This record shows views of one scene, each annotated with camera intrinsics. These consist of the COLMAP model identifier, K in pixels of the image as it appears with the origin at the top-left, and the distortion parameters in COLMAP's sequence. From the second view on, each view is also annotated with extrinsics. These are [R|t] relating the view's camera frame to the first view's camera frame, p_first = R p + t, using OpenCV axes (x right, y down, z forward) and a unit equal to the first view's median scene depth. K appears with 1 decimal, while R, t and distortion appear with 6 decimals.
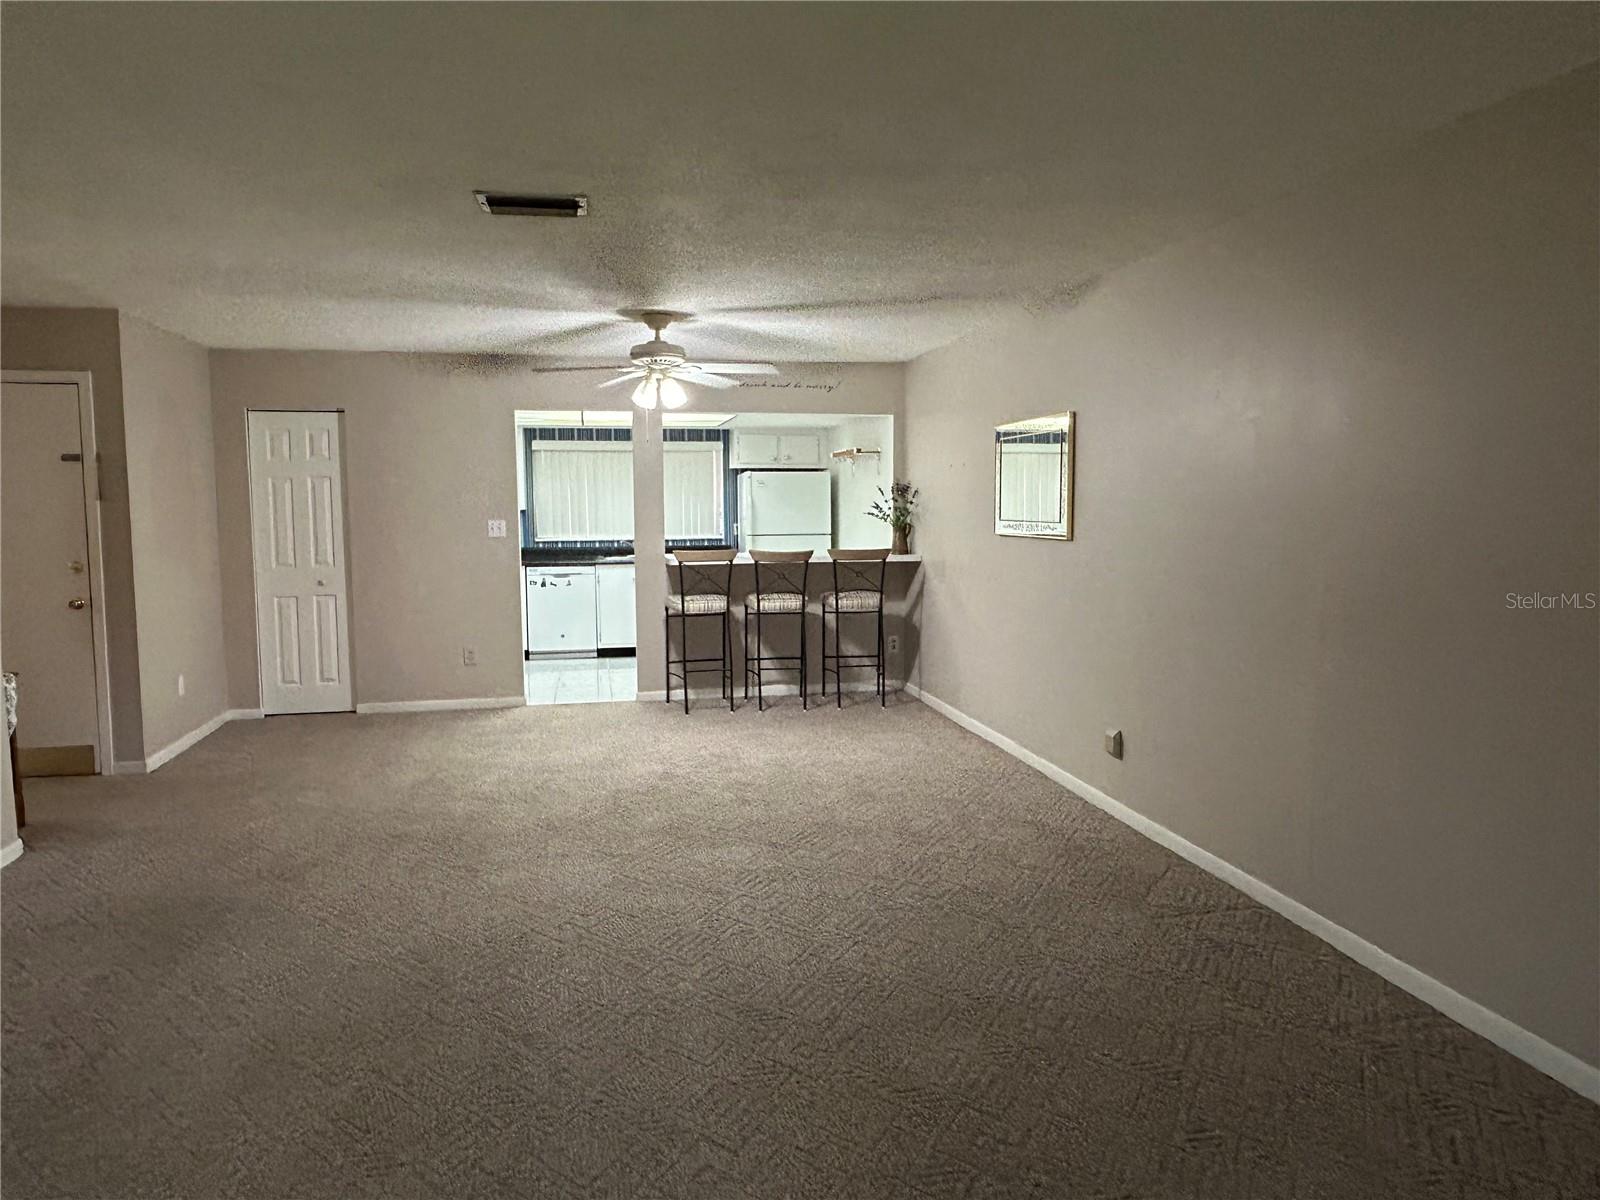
lens RADIAL K [[1029.7, 0, 798.2], [0, 1029.7, 599.7], [0, 0, 1]] dist [0.004552, 0.000387]
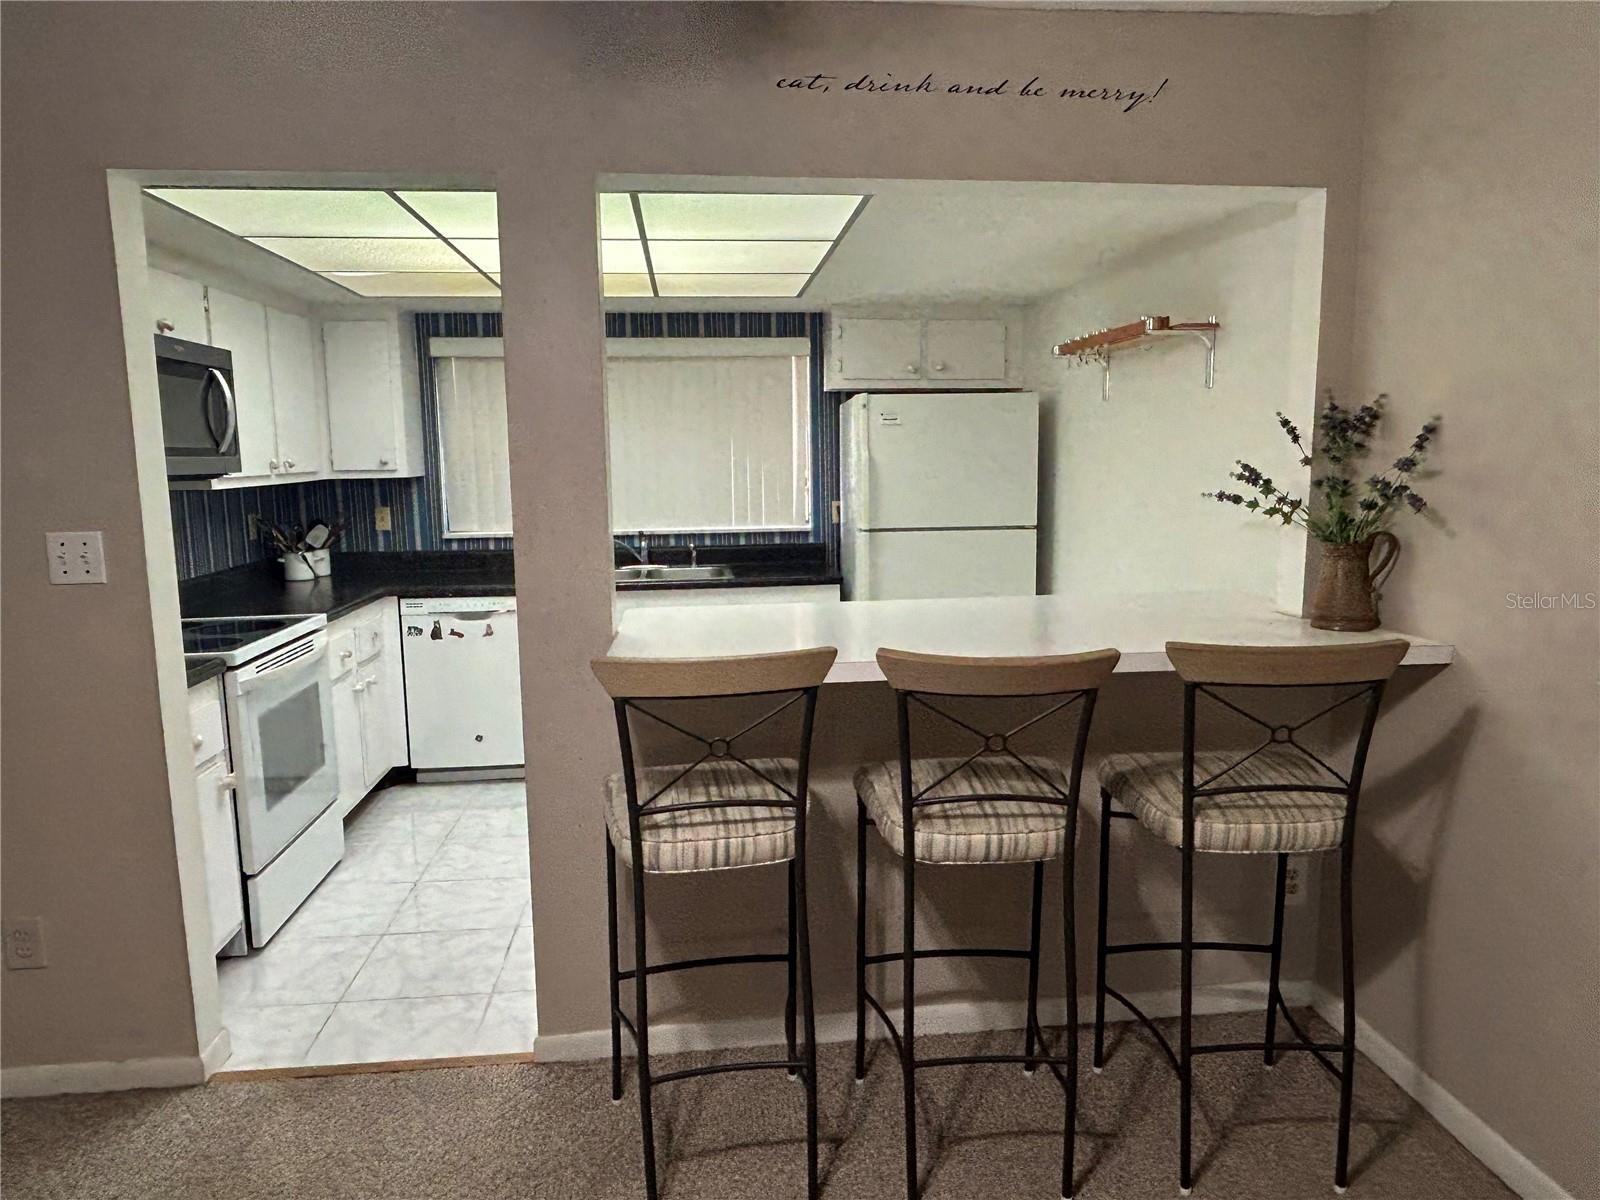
lens RADIAL K [[1029.7, 0, 798.3], [0, 1029.7, 597.8], [0, 0, 1]] dist [0.004552, 0.000387]
pose [[0.995049, 0.007729, -0.099087, -0.030987], [-0.003021, 0.998863, 0.047571, -0.055137], [0.099342, -0.047036, 0.993941, 0.538121]]
